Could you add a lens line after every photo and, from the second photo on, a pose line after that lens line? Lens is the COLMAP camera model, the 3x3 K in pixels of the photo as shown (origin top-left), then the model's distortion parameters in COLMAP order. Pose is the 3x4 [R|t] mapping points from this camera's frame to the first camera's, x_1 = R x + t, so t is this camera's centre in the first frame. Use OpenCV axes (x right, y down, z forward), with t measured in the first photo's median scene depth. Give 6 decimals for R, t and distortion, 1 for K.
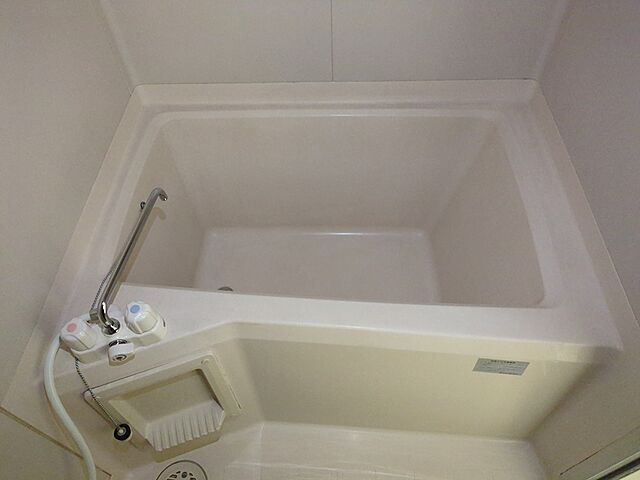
lens RADIAL K [[478.7, 0, 320.0], [0, 478.7, 240.0], [0, 0, 1]] dist [0.021376, -0.007282]
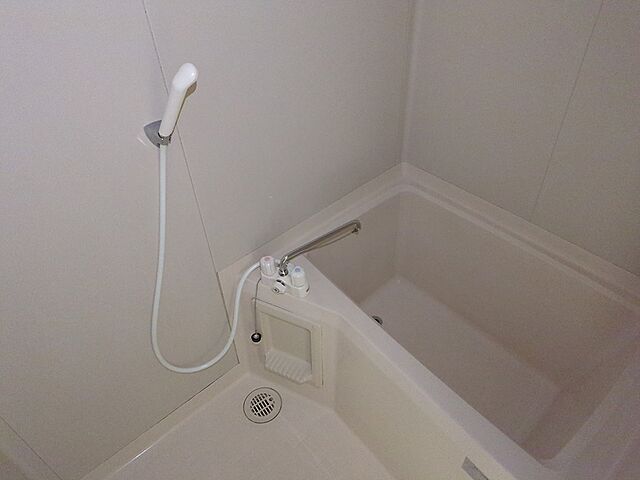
lens RADIAL K [[478.7, 0, 320.0], [0, 478.7, 240.0], [0, 0, 1]] dist [0.021376, -0.007282]
pose [[0.686996, 0.490128, -0.536480, 0.423137], [-0.568978, 0.822047, 0.022410, -0.019640], [0.451996, 0.289849, 0.843616, -0.330761]]
